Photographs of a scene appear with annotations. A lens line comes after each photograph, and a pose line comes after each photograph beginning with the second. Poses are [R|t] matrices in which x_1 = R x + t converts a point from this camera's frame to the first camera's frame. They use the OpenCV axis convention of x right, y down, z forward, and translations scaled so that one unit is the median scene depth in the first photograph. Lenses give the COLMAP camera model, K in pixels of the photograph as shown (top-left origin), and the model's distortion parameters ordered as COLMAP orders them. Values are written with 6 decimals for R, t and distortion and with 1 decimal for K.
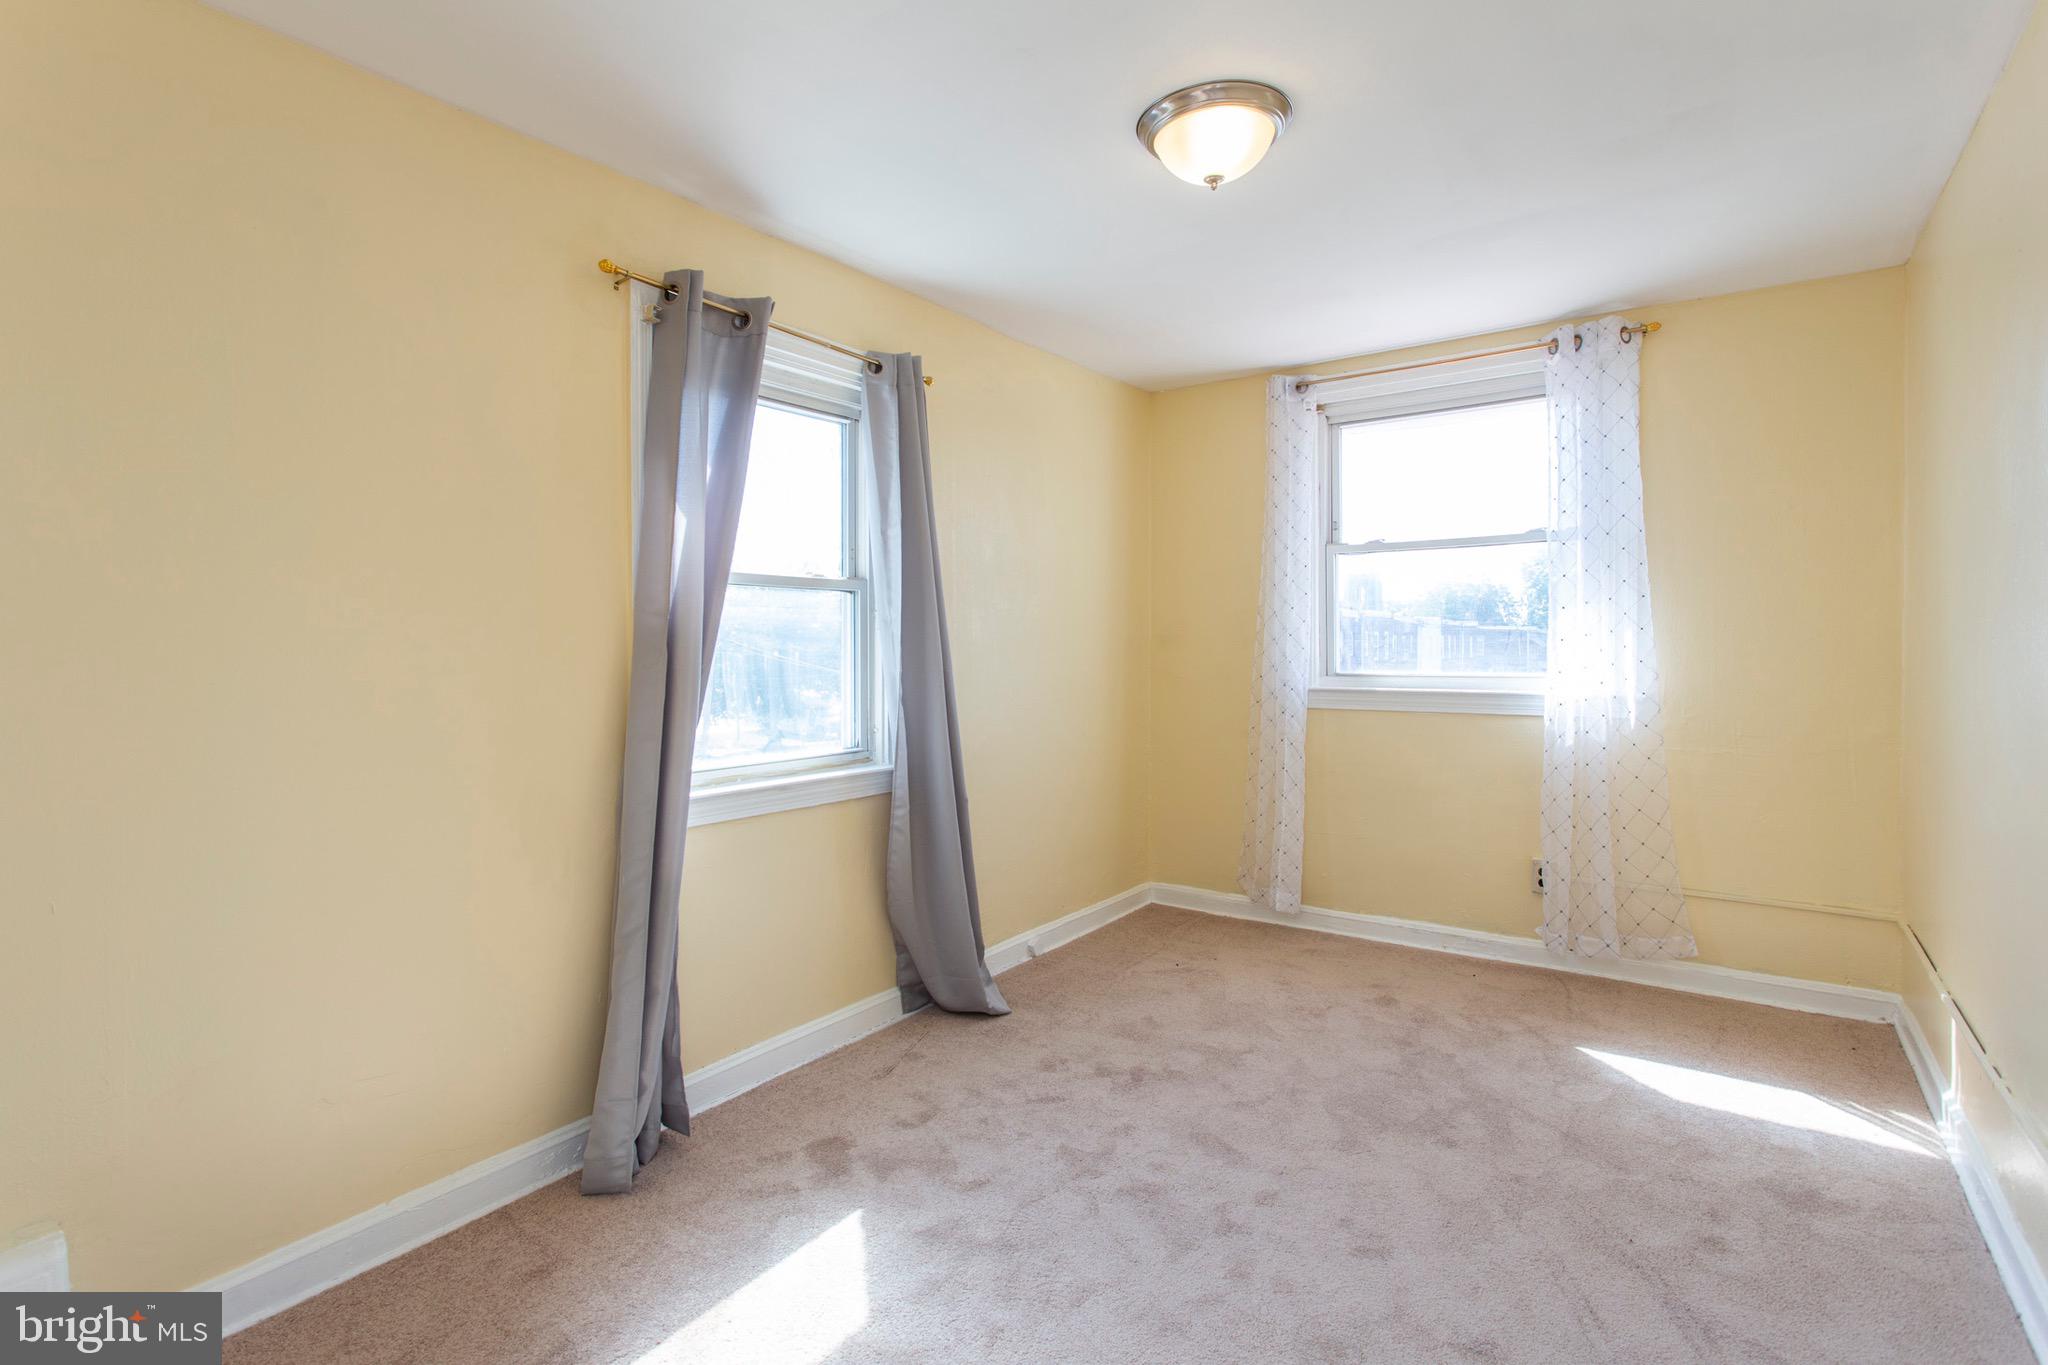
lens RADIAL K [[987.3, 0, 1000.9], [0, 987.3, 646.5], [0, 0, 1]] dist [0.005454, 0.000692]
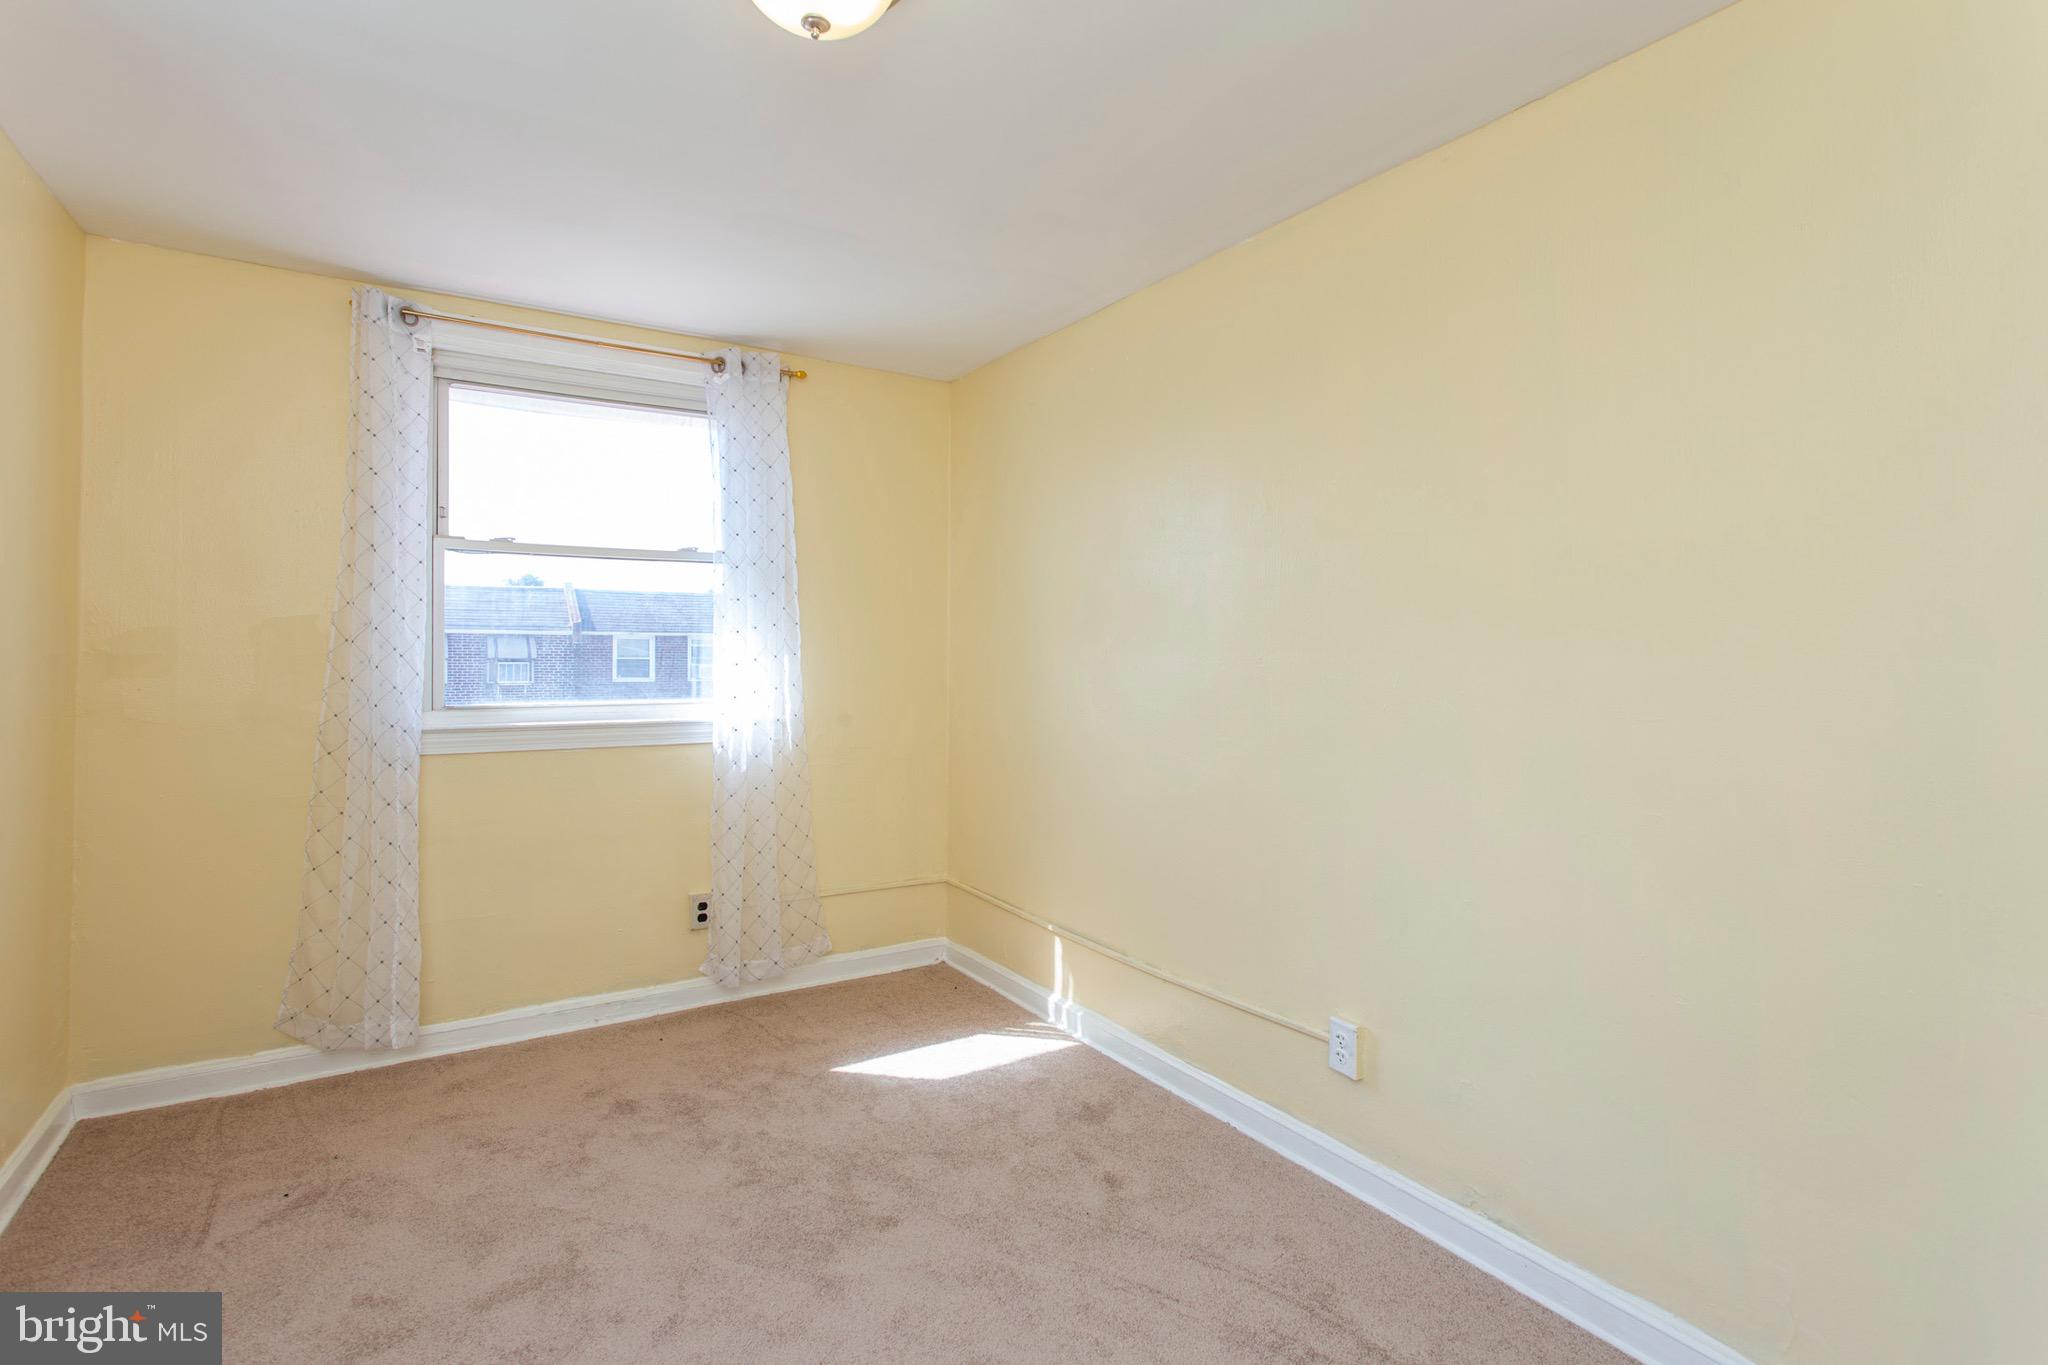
lens RADIAL K [[987.3, 0, 1000.9], [0, 987.3, 646.5], [0, 0, 1]] dist [0.005454, 0.000692]
pose [[0.375303, 0.019997, 0.926687, -0.254882], [-0.001038, 0.999776, -0.021154, -0.003953], [-0.926902, 0.006977, 0.375239, 0.398804]]
